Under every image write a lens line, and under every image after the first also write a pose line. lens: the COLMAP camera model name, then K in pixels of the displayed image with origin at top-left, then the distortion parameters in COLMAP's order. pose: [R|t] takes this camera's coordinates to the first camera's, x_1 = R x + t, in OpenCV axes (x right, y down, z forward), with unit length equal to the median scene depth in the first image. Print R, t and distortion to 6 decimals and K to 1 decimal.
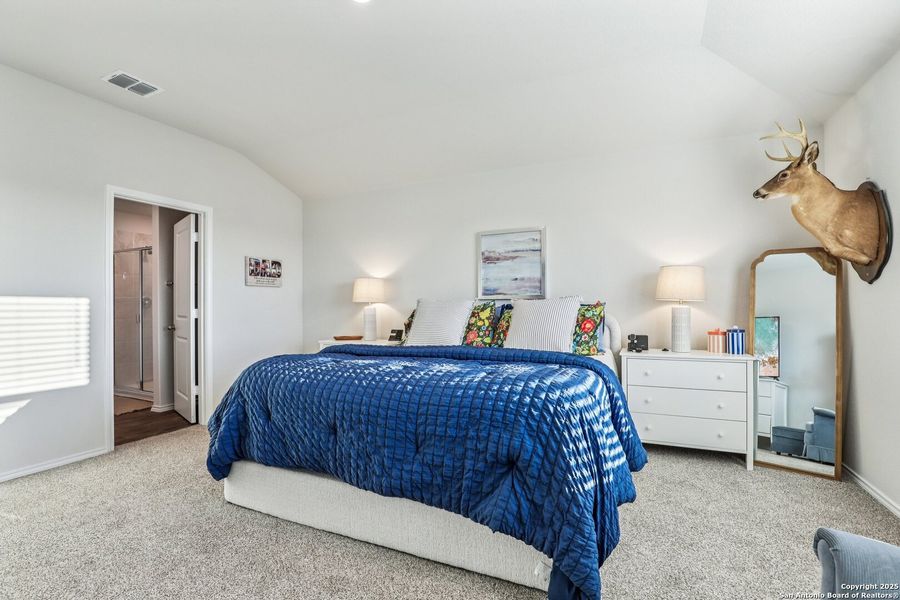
lens RADIAL K [[410.6, 0, 454.9], [0, 410.6, 303.8], [0, 0, 1]] dist [0.002020, 0.000496]
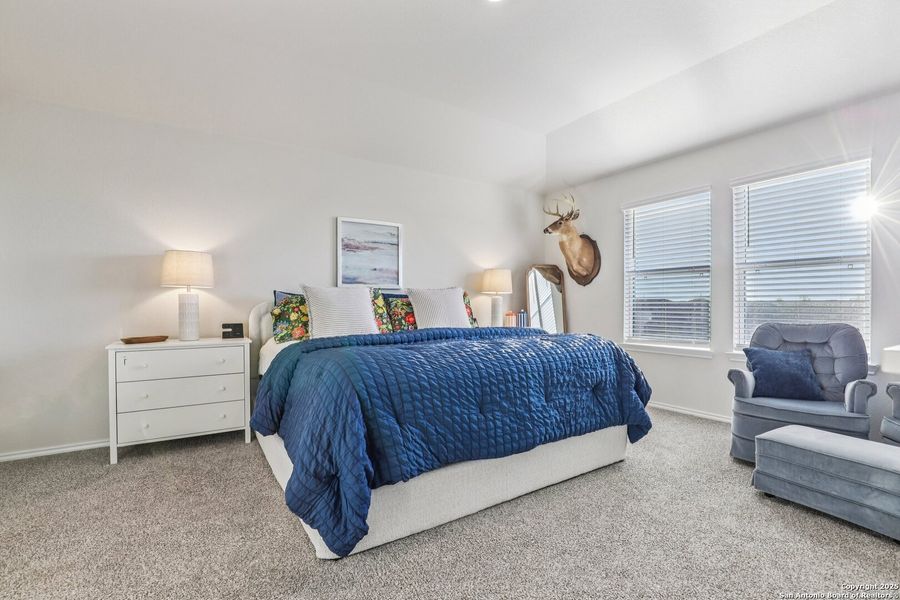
lens RADIAL K [[410.6, 0, 454.8], [0, 410.6, 306.4], [0, 0, 1]] dist [0.002020, 0.000496]
pose [[0.552761, 0.000947, 0.833339, -0.617588], [-0.005964, 0.999978, 0.002819, 0.029517], [-0.833318, -0.006528, 0.552755, 0.265758]]
